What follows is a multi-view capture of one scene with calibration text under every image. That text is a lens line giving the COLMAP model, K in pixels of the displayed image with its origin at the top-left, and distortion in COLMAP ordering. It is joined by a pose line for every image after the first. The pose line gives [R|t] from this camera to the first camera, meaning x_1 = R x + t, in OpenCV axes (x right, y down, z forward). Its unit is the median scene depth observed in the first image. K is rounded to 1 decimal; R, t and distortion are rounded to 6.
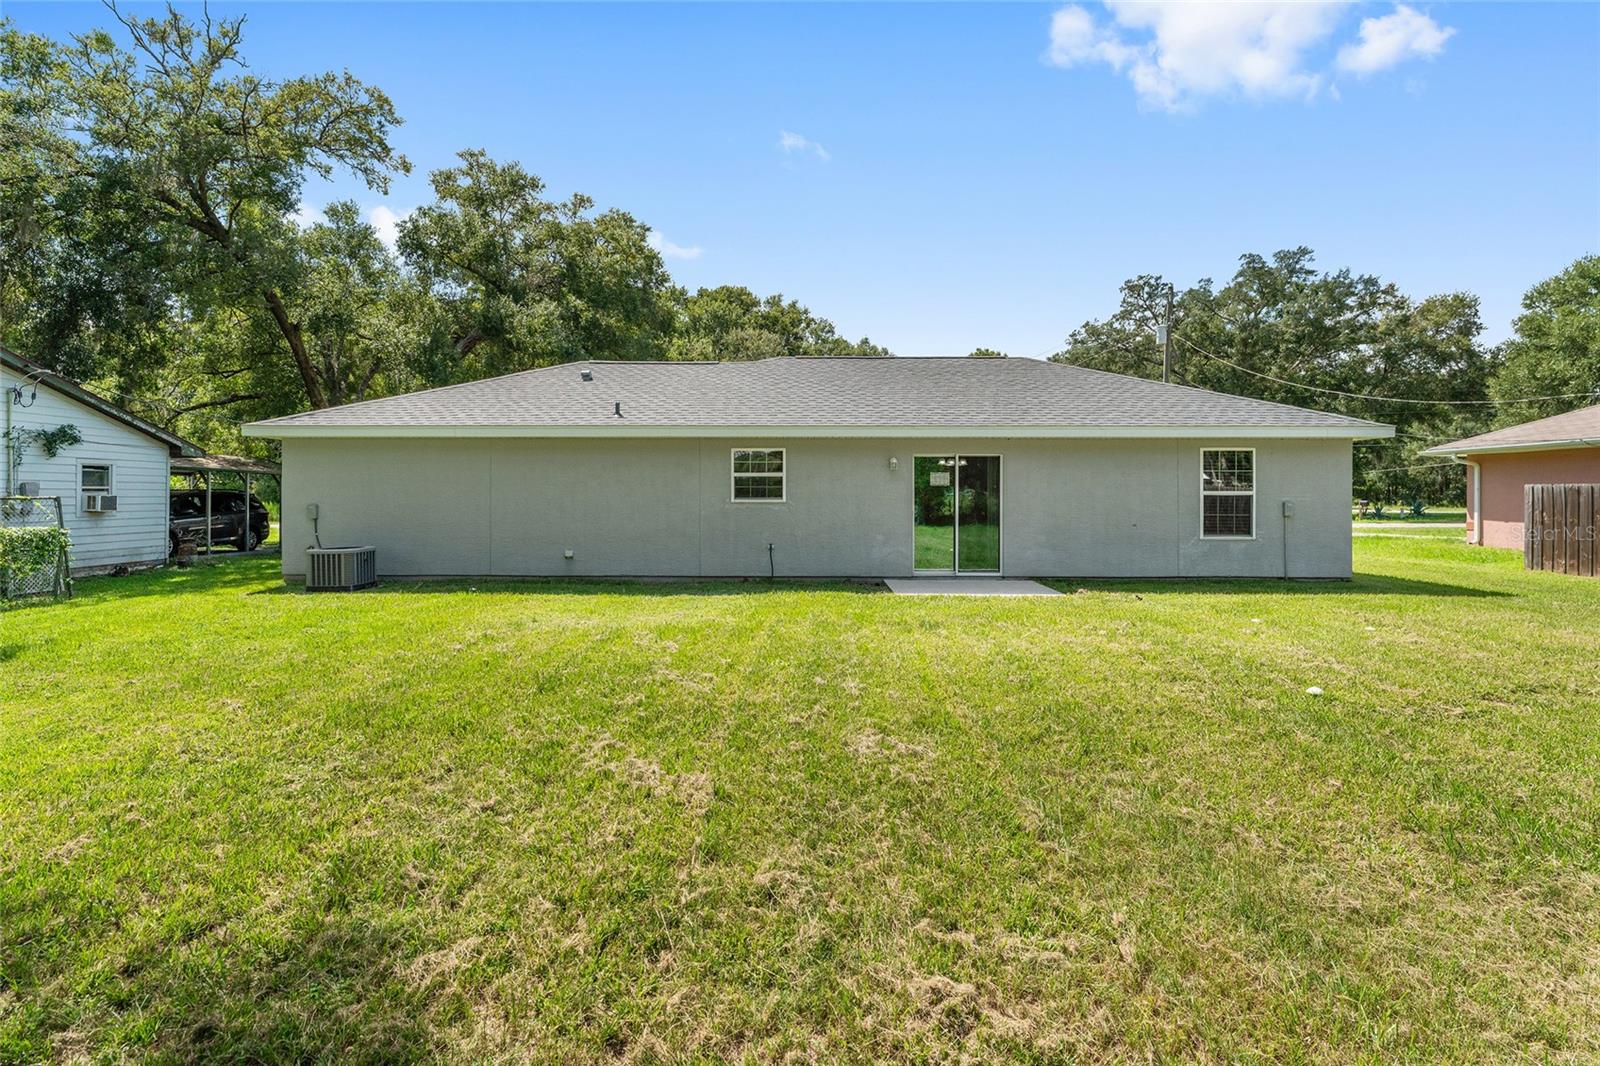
lens RADIAL K [[754.1, 0, 812.2], [0, 754.1, 496.3], [0, 0, 1]] dist [-0.006897, -0.001622]
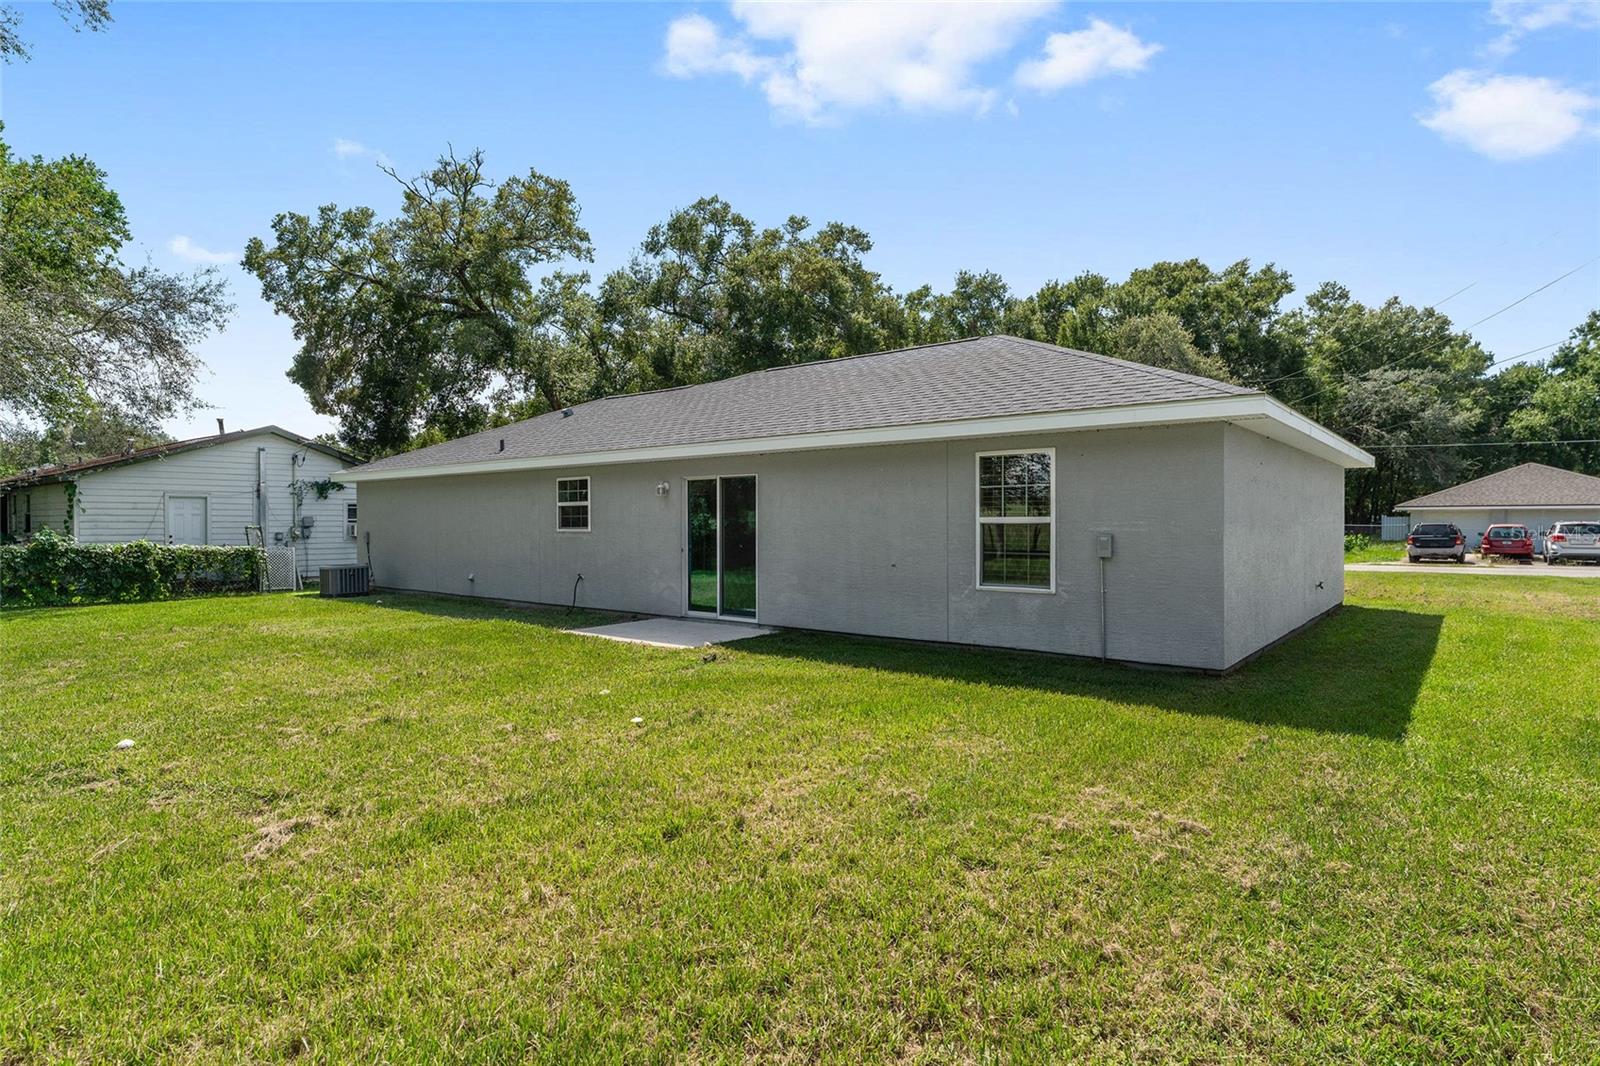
lens RADIAL K [[842.4, 0, 801.1], [0, 842.4, 537.2], [0, 0, 1]] dist [0.001082, 0.001621]
pose [[0.787375, 0.007605, -0.616428, 0.848091], [0.001743, 0.999892, 0.014563, -0.000673], [0.616472, -0.012541, 0.787277, 0.309309]]
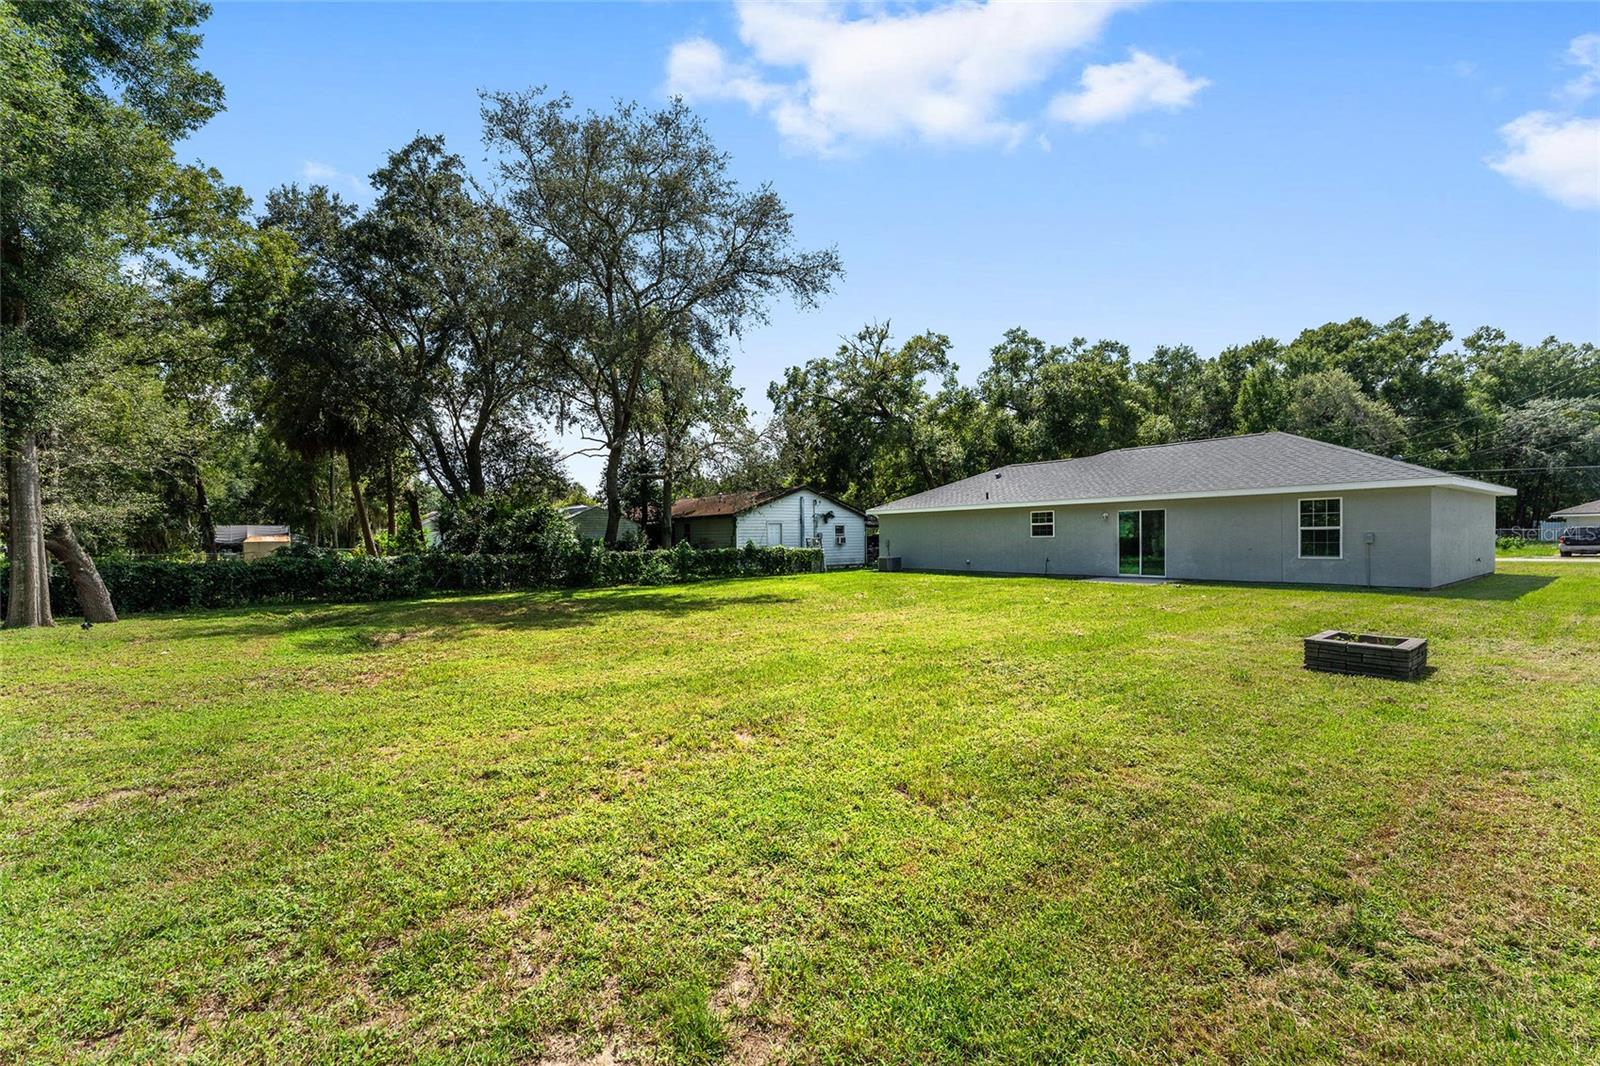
lens RADIAL K [[665.4, 0, 808.4], [0, 665.4, 548.4], [0, 0, 1]] dist [-0.009040, -0.000415]
pose [[0.615257, 0.002179, -0.788324, 0.954714], [0.014264, 0.999802, 0.013896, 0.003184], [0.788198, -0.019794, 0.615104, -0.606254]]
